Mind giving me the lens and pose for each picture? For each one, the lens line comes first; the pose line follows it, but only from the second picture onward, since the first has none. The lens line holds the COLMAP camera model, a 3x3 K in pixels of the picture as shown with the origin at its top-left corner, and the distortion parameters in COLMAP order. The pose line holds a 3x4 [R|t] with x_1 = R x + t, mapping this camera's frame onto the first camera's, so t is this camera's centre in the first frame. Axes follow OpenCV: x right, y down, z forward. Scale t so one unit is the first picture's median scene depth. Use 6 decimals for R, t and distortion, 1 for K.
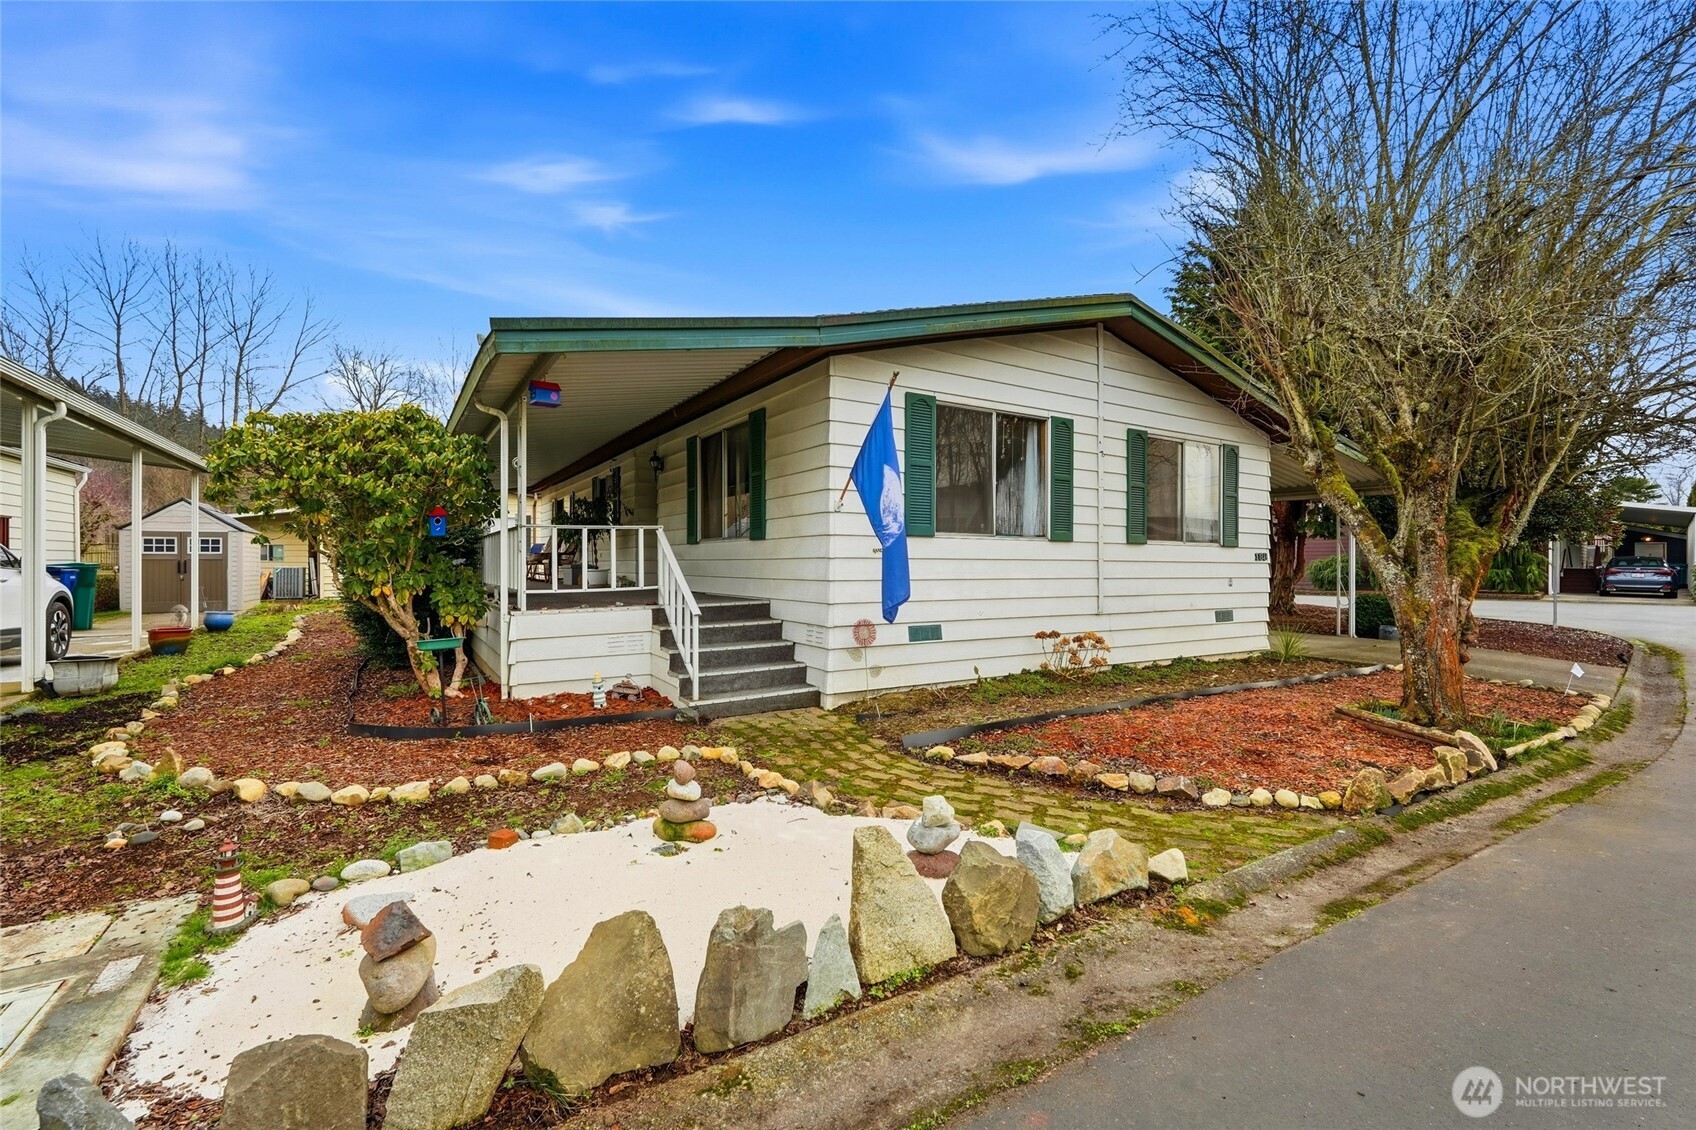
lens RADIAL K [[774.2, 0, 848.0], [0, 774.2, 565.0], [0, 0, 1]] dist [-0.022828, 0.013037]
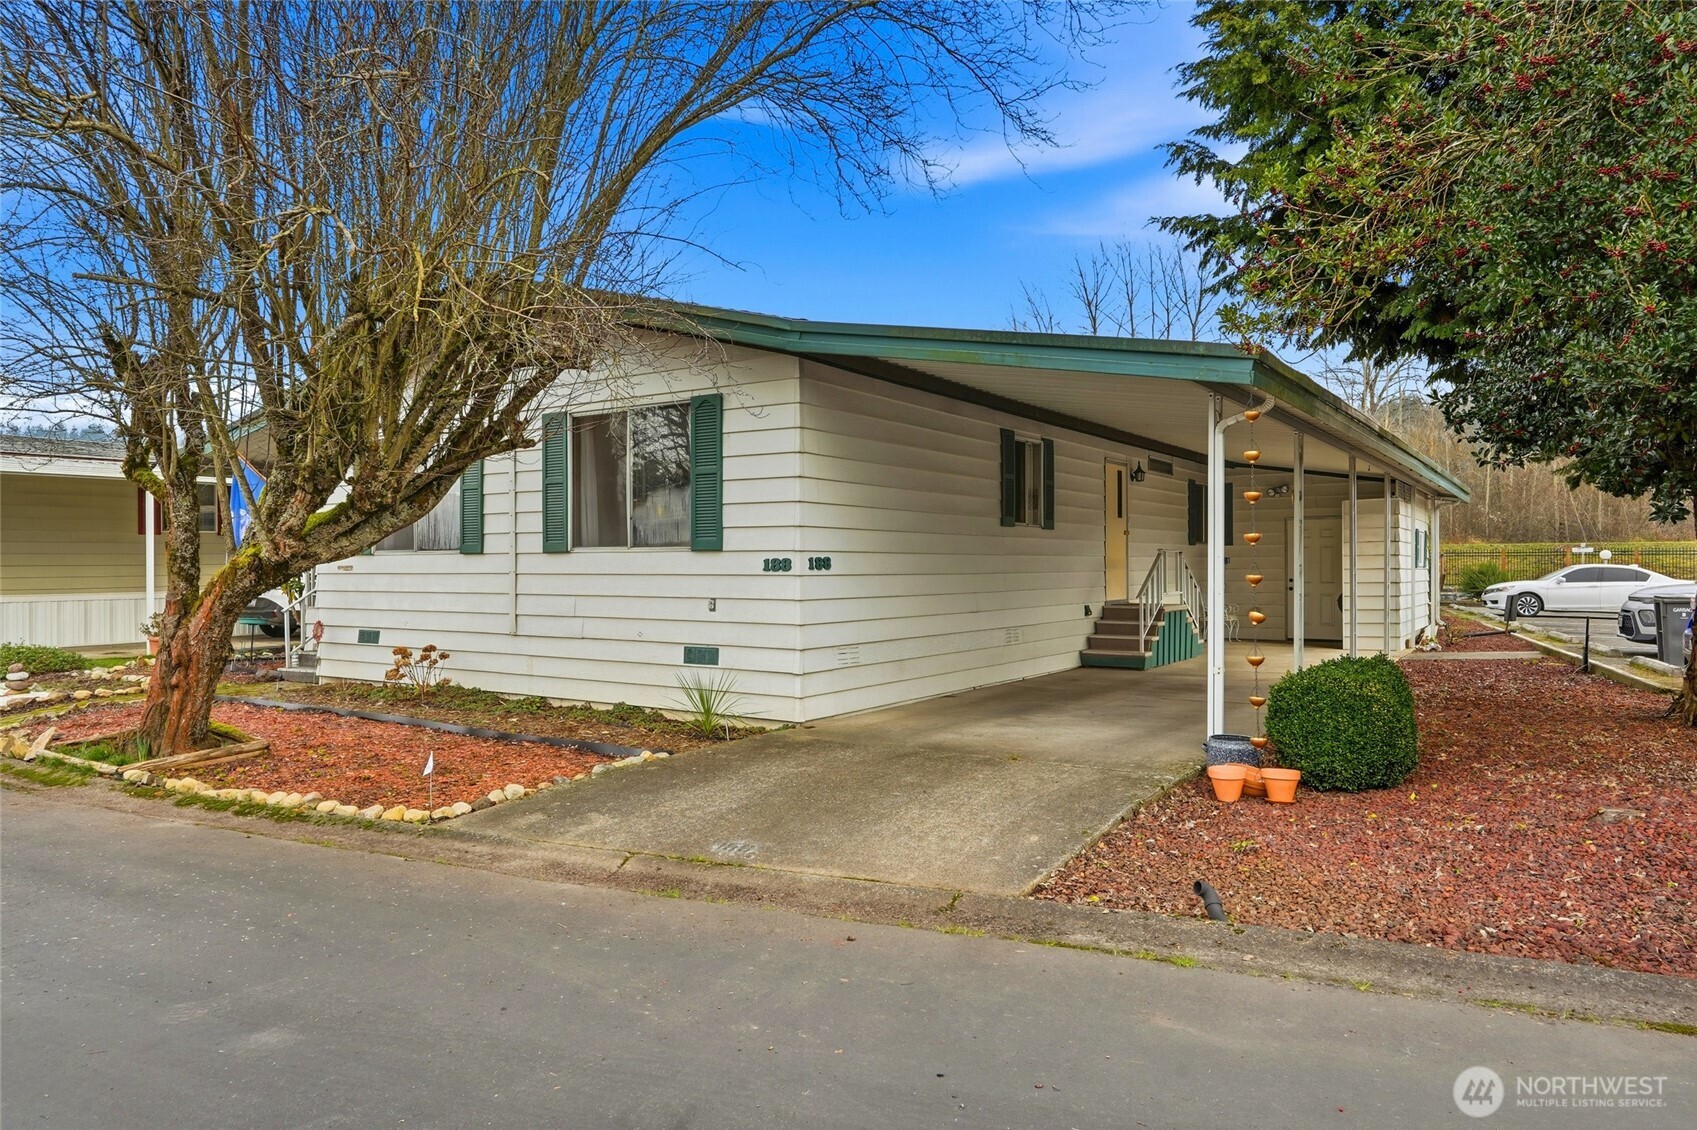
lens RADIAL K [[1091.1, 0, 848.5], [0, 1091.1, 565.0], [0, 0, 1]] dist [-0.000549, -0.000082]
pose [[0.393122, -0.005447, -0.919470, 1.522300], [0.008009, 0.999965, -0.002500, -0.009006], [0.919451, -0.006381, 0.393152, 0.814414]]
